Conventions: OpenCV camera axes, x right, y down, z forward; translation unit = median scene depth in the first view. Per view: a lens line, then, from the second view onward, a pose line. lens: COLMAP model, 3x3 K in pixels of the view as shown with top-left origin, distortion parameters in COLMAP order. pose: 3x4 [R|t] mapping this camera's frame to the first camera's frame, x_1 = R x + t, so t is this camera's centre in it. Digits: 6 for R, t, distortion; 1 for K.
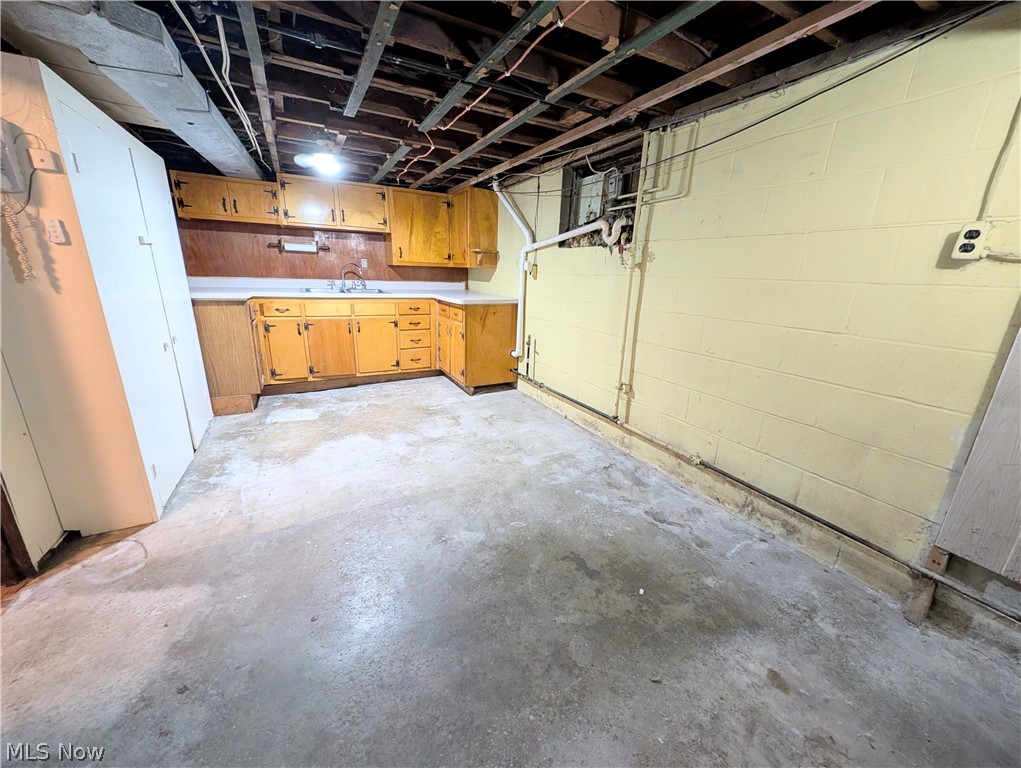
lens RADIAL K [[385.2, 0, 515.4], [0, 385.2, 385.3], [0, 0, 1]] dist [0.000498, -0.000600]
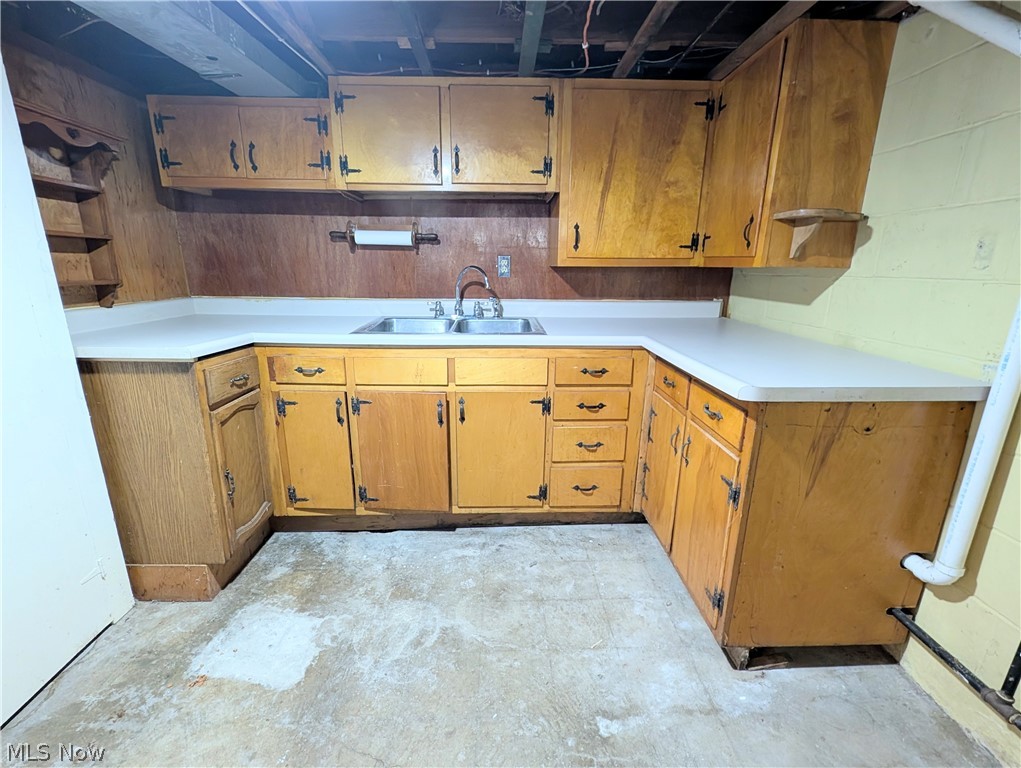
lens RADIAL K [[444.1, 0, 507.8], [0, 444.1, 385.5], [0, 0, 1]] dist [0.003176, -0.000347]
pose [[0.887049, 0.093906, -0.452024, -0.138581], [-0.109034, 0.994010, -0.007468, -0.182694], [0.448615, 0.055910, 0.891974, 0.578084]]
